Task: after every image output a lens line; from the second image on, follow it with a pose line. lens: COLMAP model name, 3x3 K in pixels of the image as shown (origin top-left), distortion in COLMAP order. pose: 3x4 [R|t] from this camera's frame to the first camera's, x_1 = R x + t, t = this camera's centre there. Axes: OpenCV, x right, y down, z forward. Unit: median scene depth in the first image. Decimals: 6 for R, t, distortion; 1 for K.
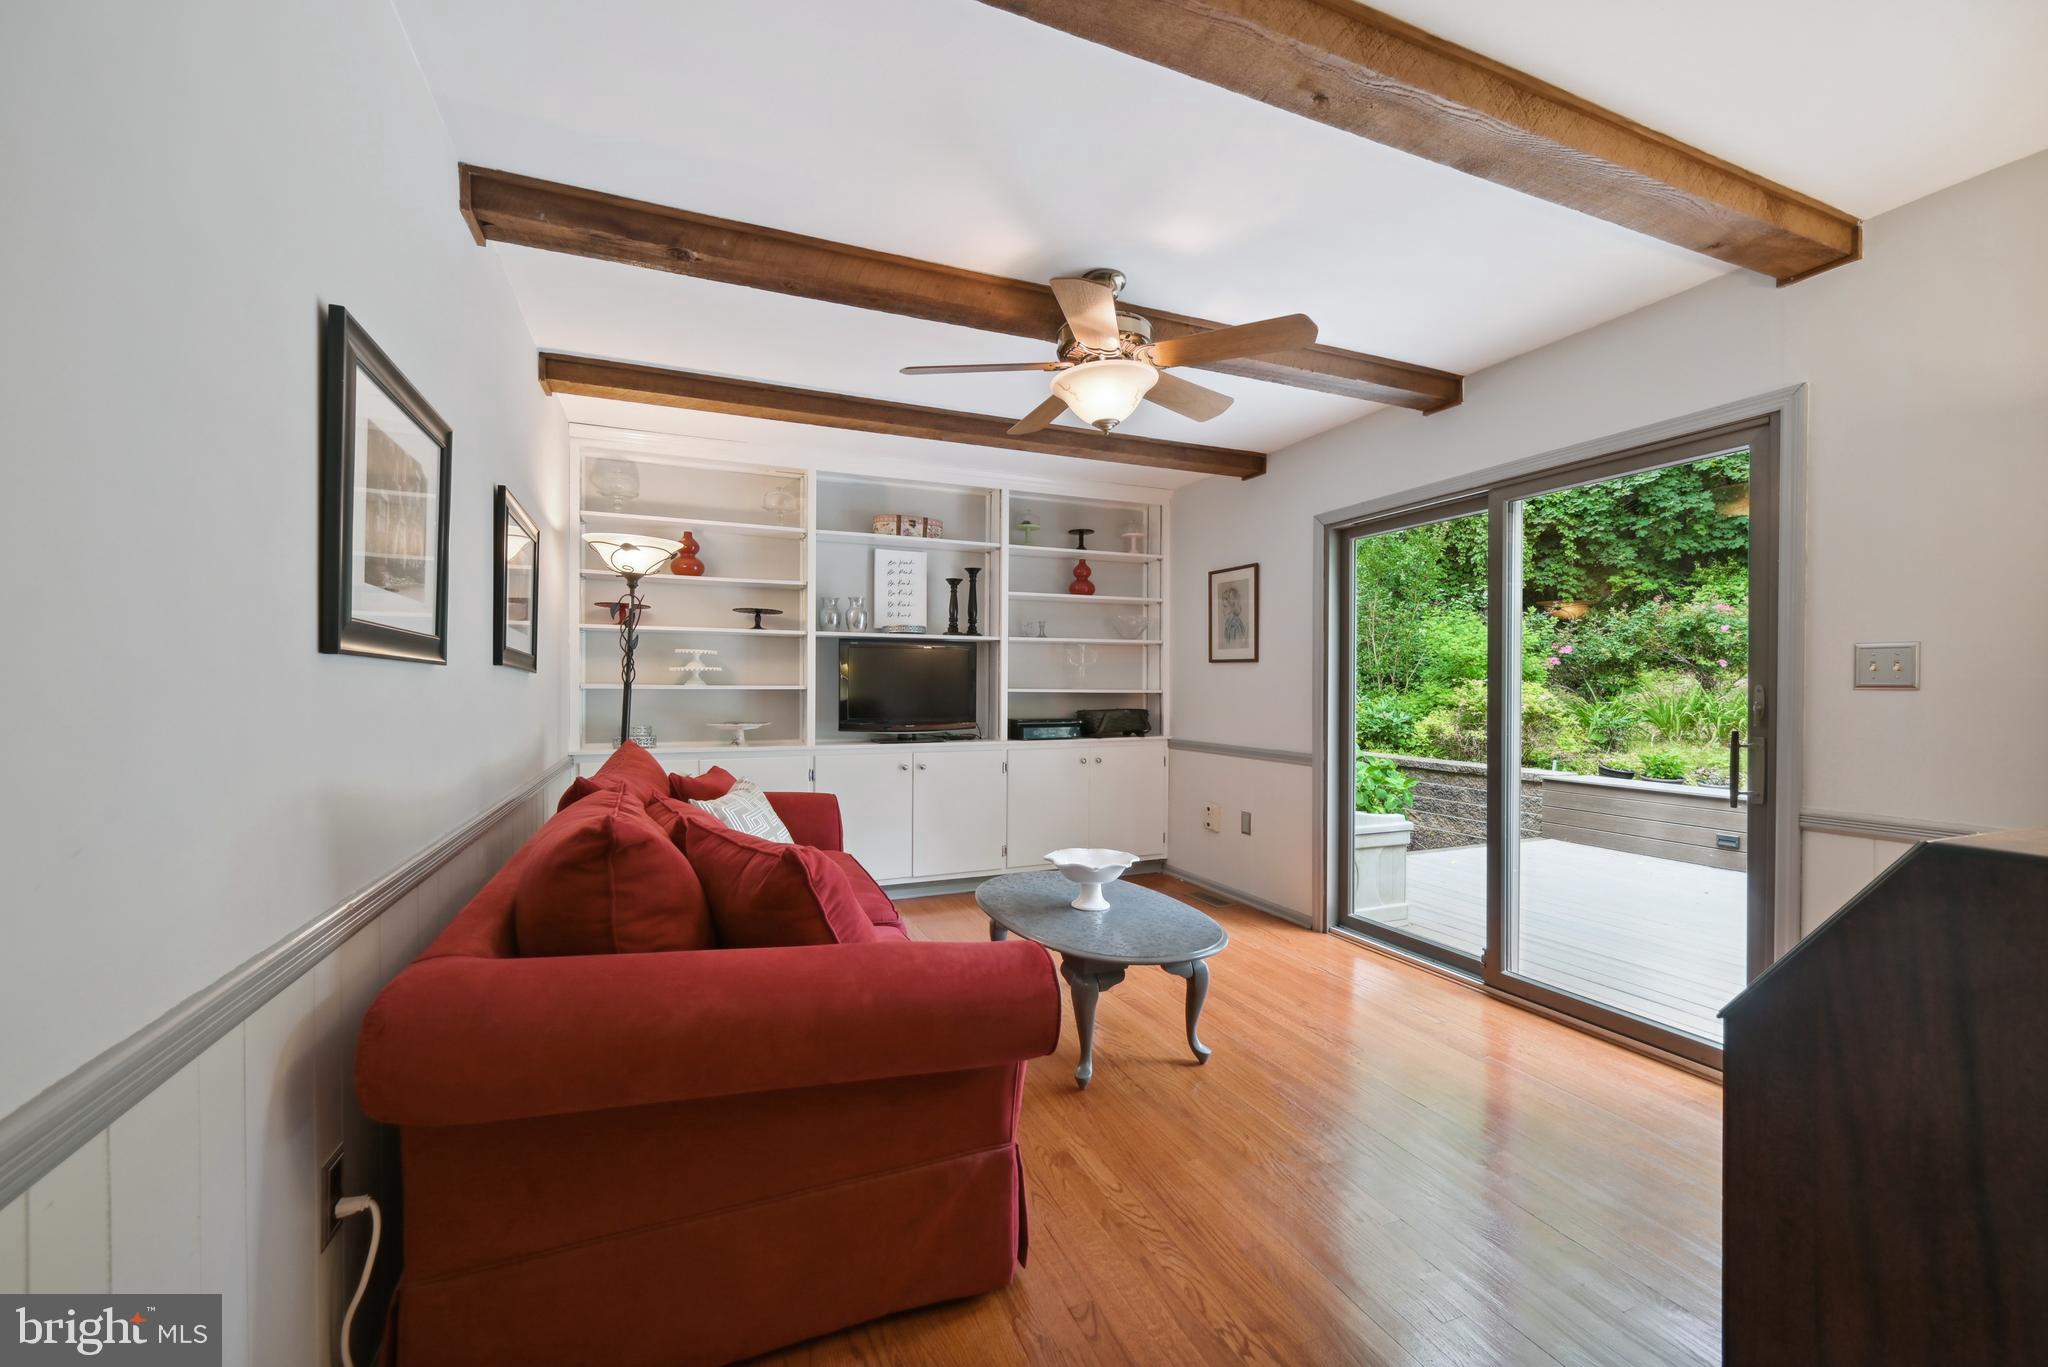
lens RADIAL K [[824.7, 0, 1026.6], [0, 824.7, 694.6], [0, 0, 1]] dist [0.000152, -0.000092]
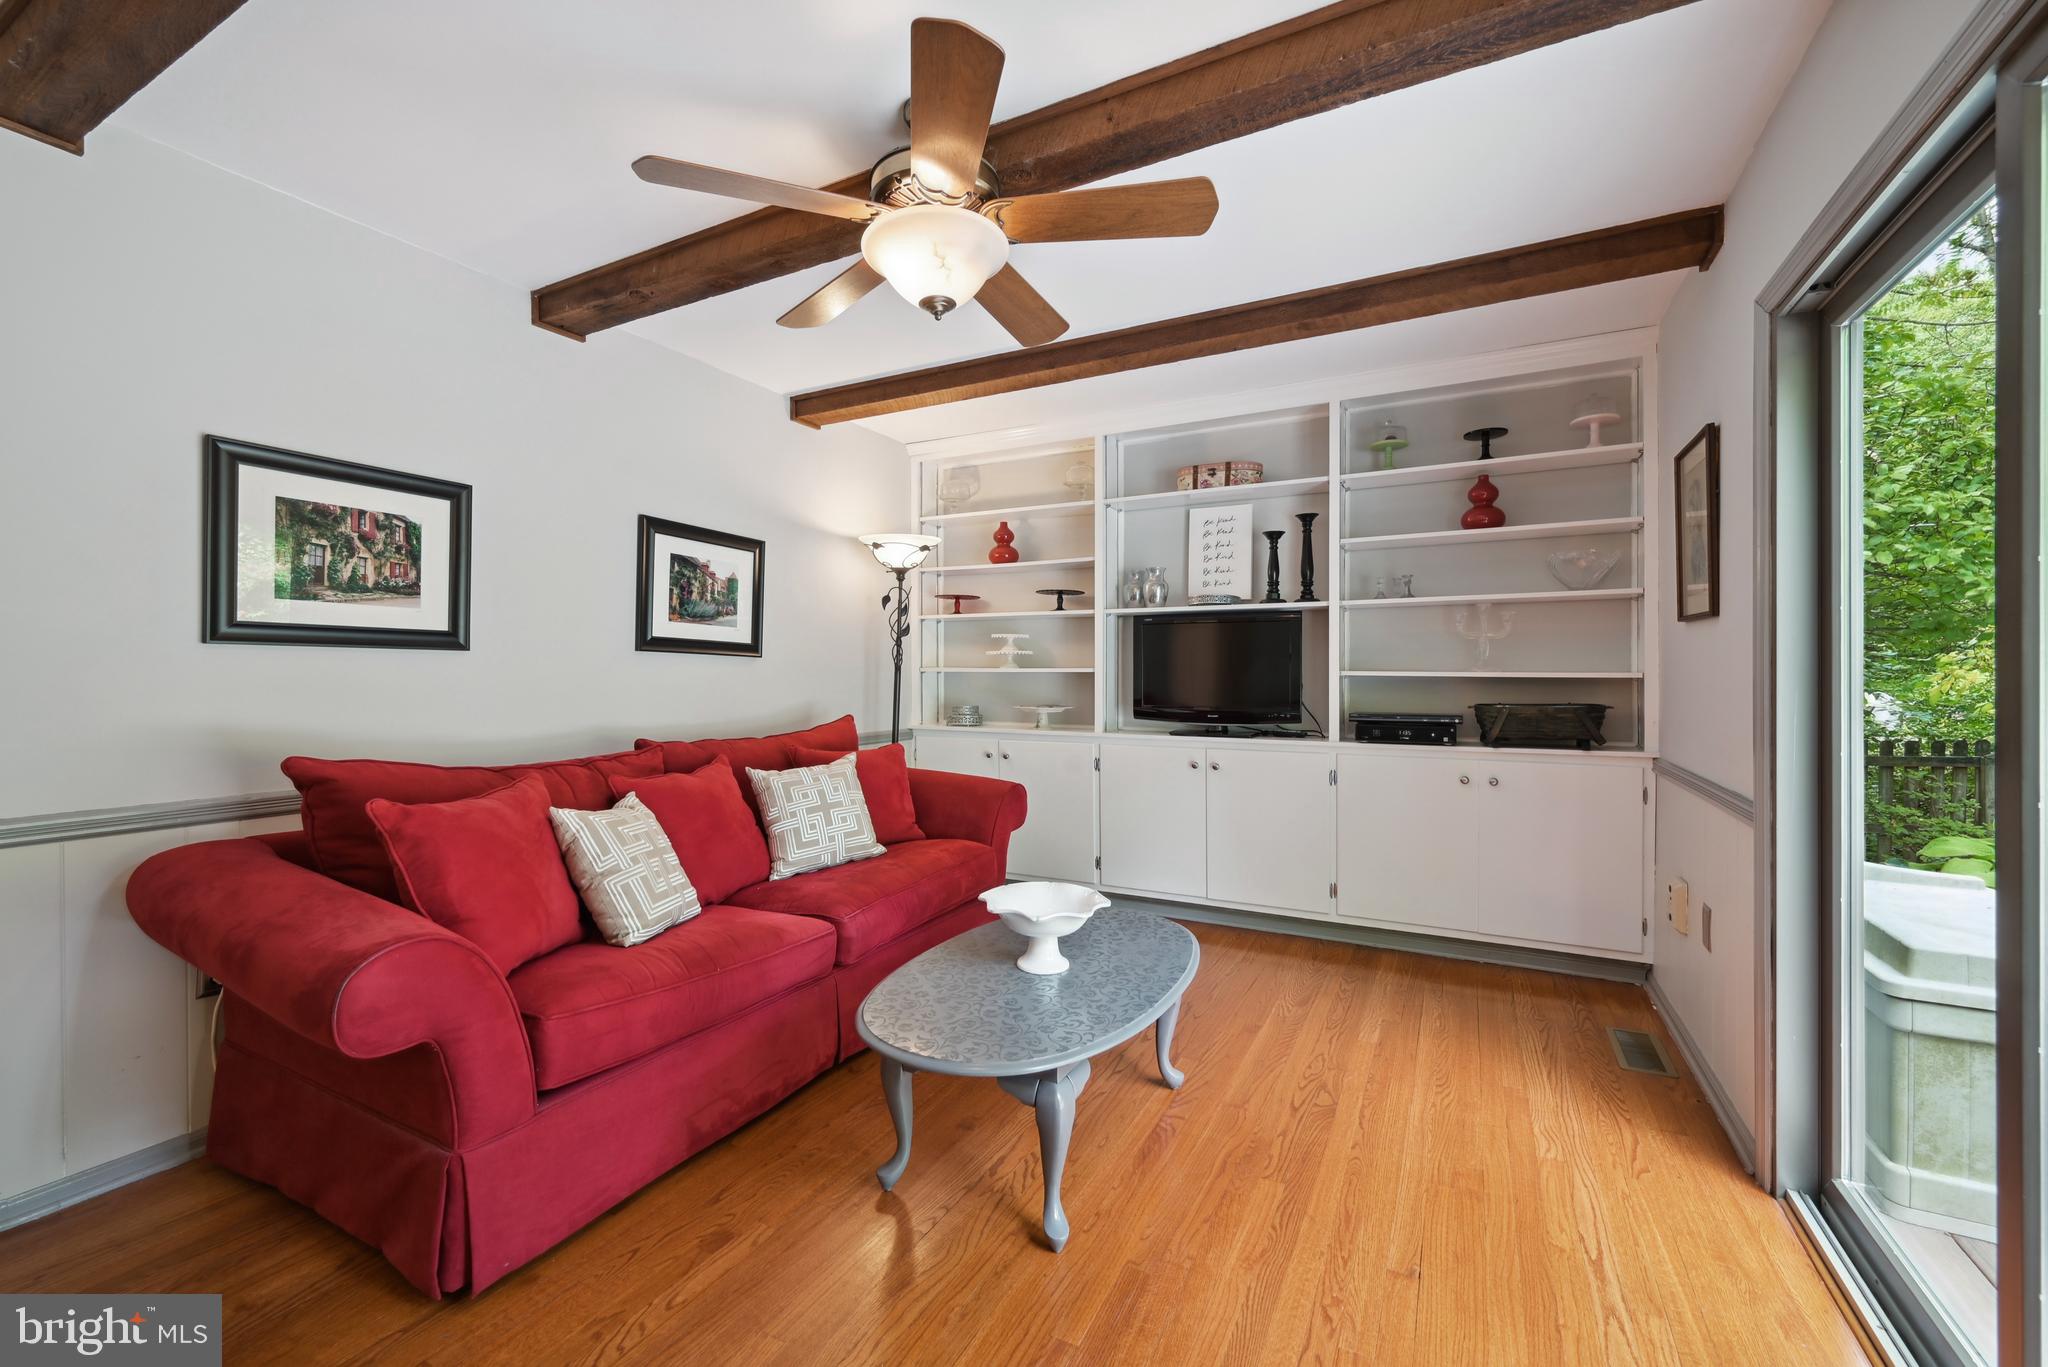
lens RADIAL K [[836.7, 0, 1022.4], [0, 836.7, 679.6], [0, 0, 1]] dist [0.001863, 0.000082]
pose [[0.623804, 0.003850, -0.781572, 0.398612], [-0.007830, 0.999968, -0.001324, 0.003735], [0.781542, 0.006945, 0.623814, 0.325337]]
